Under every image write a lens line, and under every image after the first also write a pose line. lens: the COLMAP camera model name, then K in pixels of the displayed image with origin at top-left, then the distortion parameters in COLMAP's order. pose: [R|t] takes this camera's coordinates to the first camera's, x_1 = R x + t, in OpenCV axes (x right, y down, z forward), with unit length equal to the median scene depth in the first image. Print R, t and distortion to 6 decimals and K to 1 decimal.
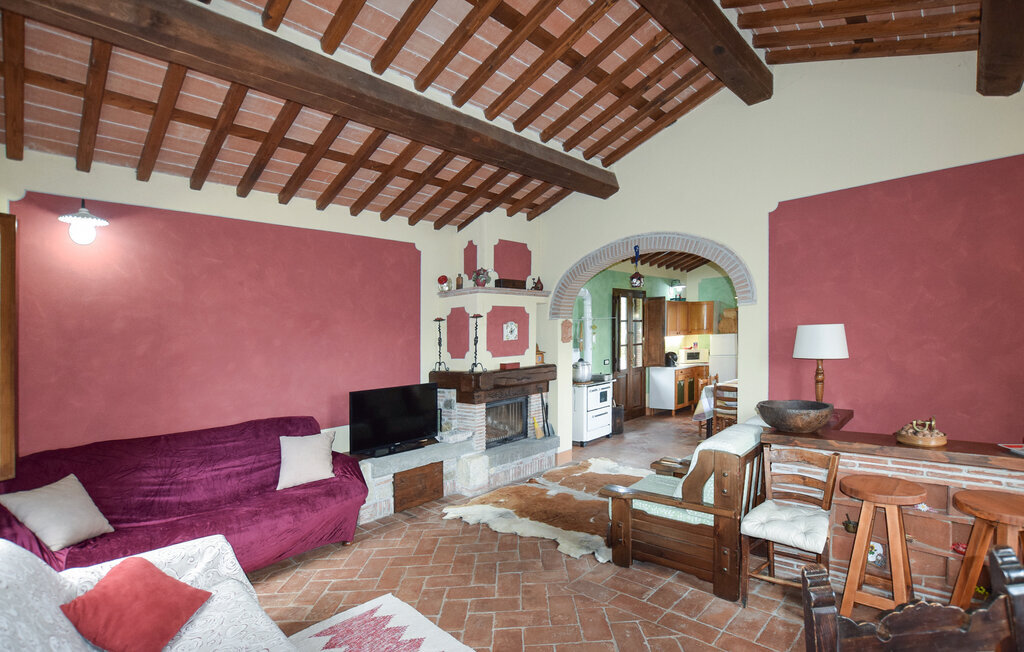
lens RADIAL K [[469.2, 0, 537.5], [0, 469.2, 342.9], [0, 0, 1]] dist [-0.032768, 0.003680]
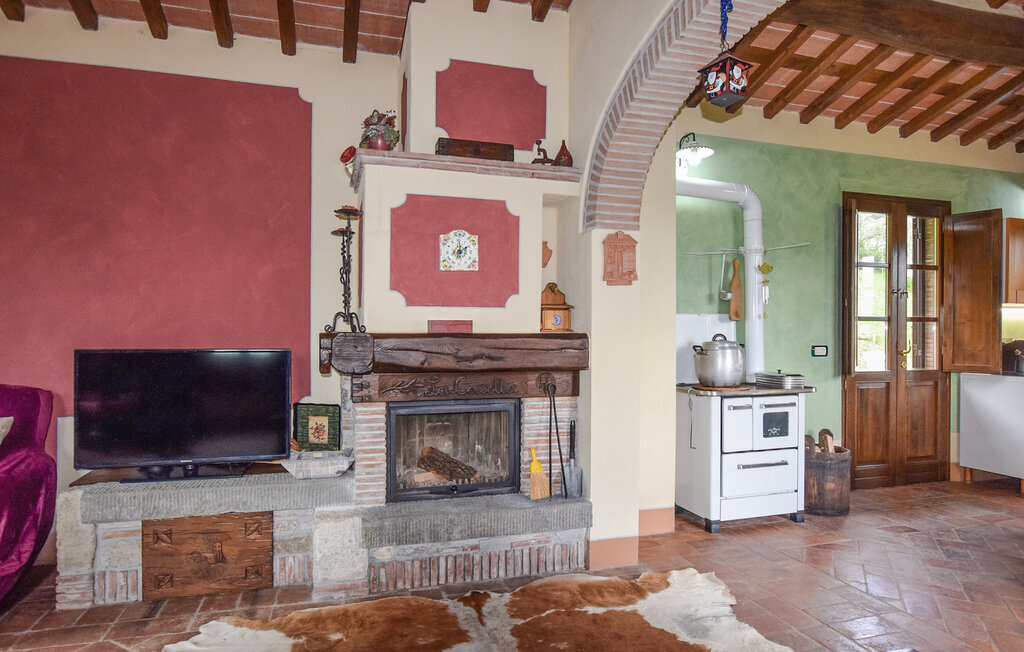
lens RADIAL K [[579.8, 0, 506.4], [0, 579.8, 324.9], [0, 0, 1]] dist [-0.008664, 0.002247]
pose [[0.852425, 0.035353, -0.521653, 0.282979], [-0.042898, 0.999077, -0.002390, 0.046422], [0.521086, 0.024416, 0.853155, 0.564557]]
